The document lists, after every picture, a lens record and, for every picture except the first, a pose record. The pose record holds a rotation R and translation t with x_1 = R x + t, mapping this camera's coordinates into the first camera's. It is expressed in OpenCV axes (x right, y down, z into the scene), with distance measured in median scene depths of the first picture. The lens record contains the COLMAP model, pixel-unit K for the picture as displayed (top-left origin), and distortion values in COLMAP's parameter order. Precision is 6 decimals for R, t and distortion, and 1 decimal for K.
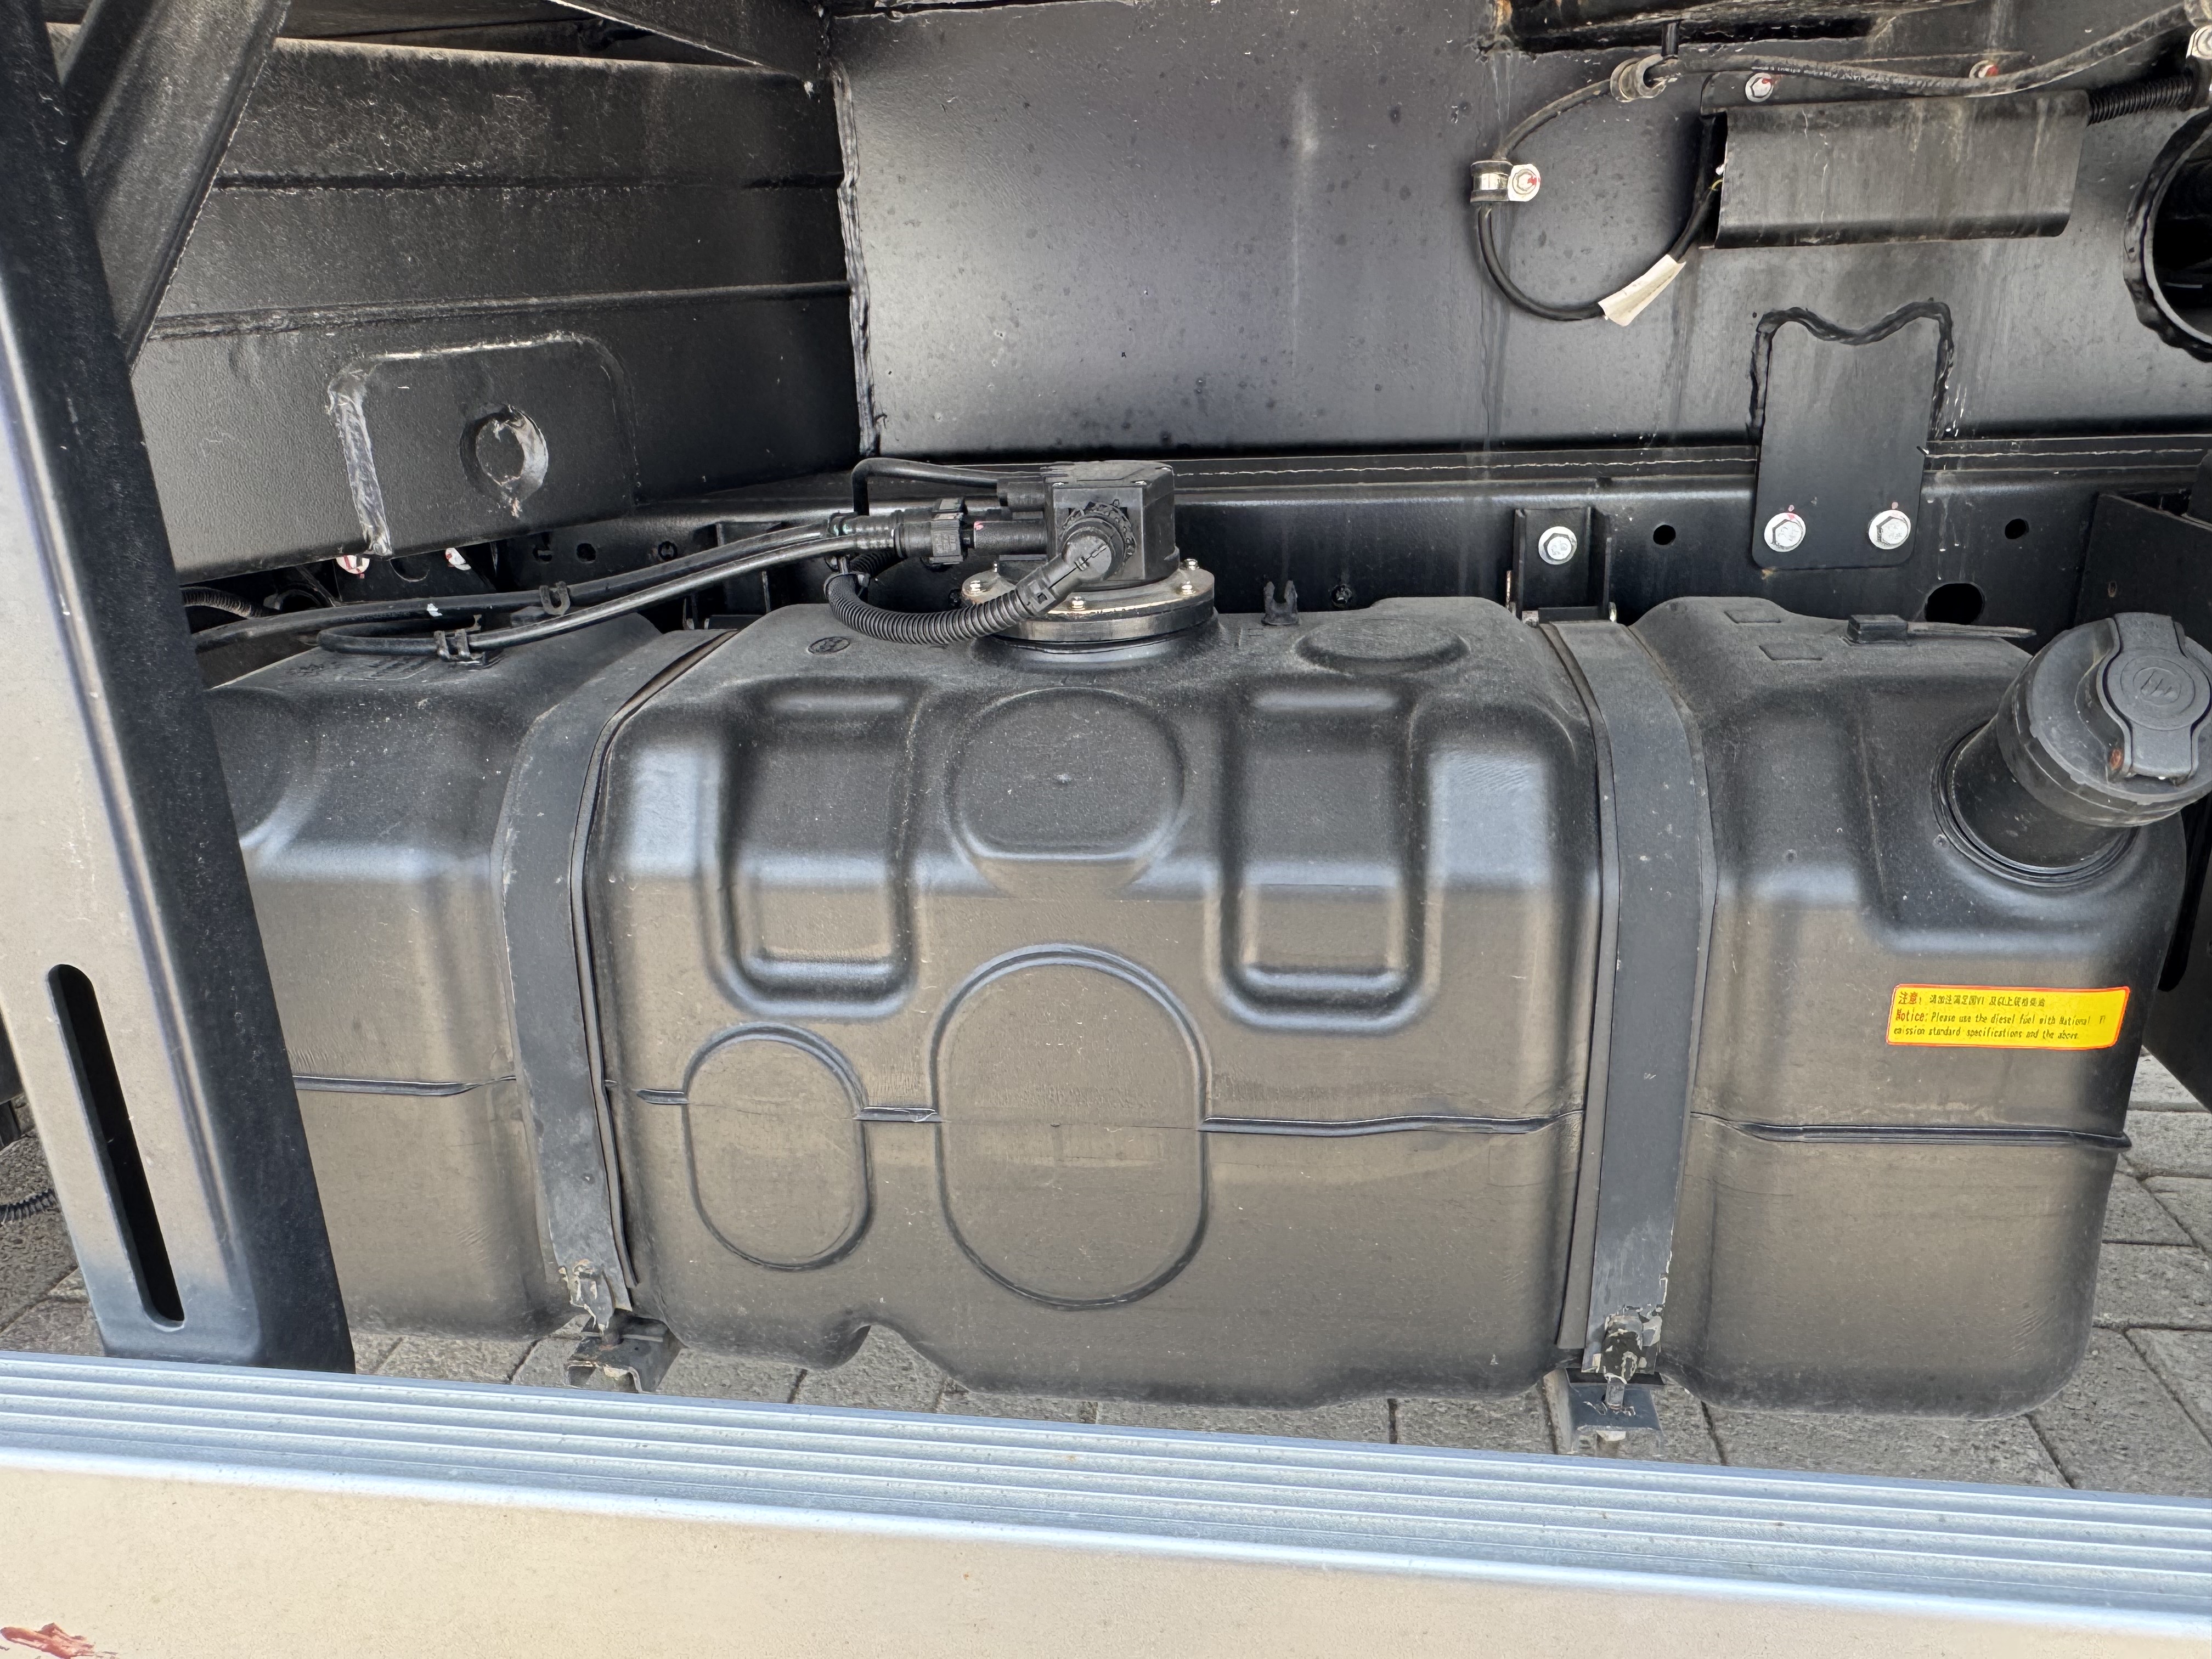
lens RADIAL K [[1566.4, 0, 1106.0], [0, 1566.4, 829.5], [0, 0, 1]] dist [0.003451, 0.000793]
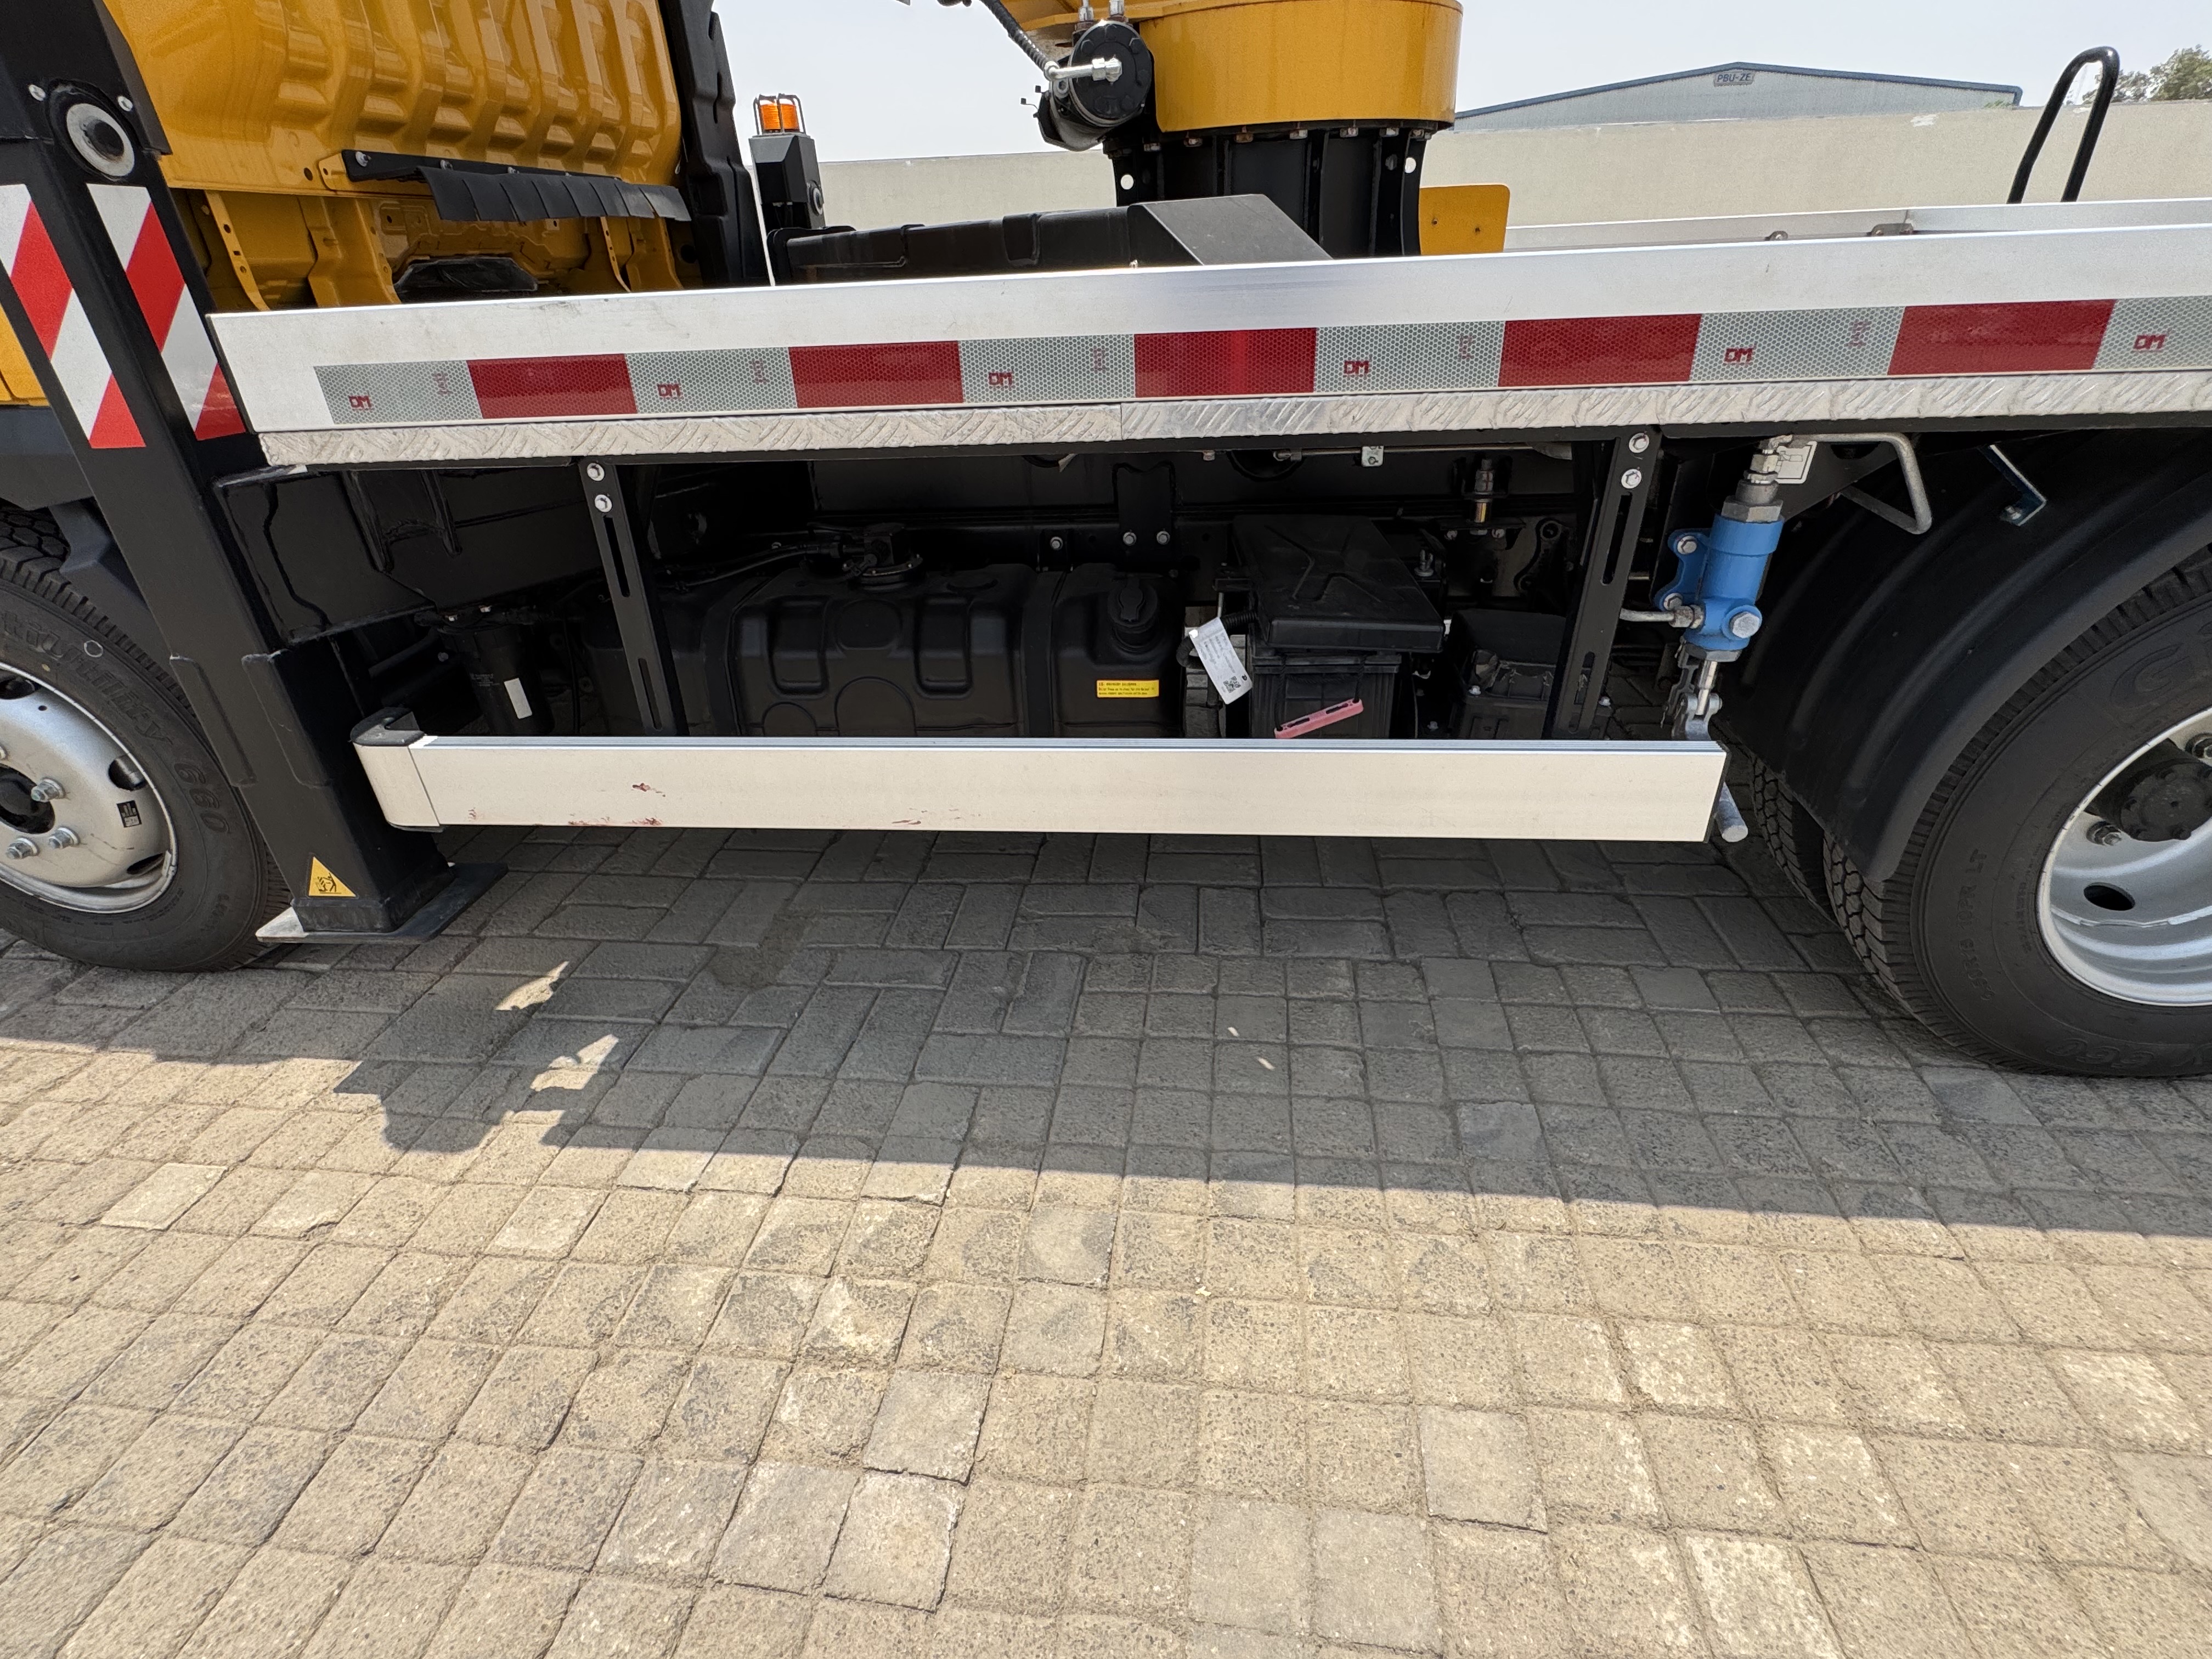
lens RADIAL K [[1059.5, 0, 1106.0], [0, 1059.5, 829.5], [0, 0, 1]] dist [-0.001776, -0.001035]
pose [[0.999561, -0.020685, 0.021192, 0.408040], [0.017324, 0.988827, 0.148061, 0.067813], [-0.024018, -0.147629, 0.988751, -1.276339]]
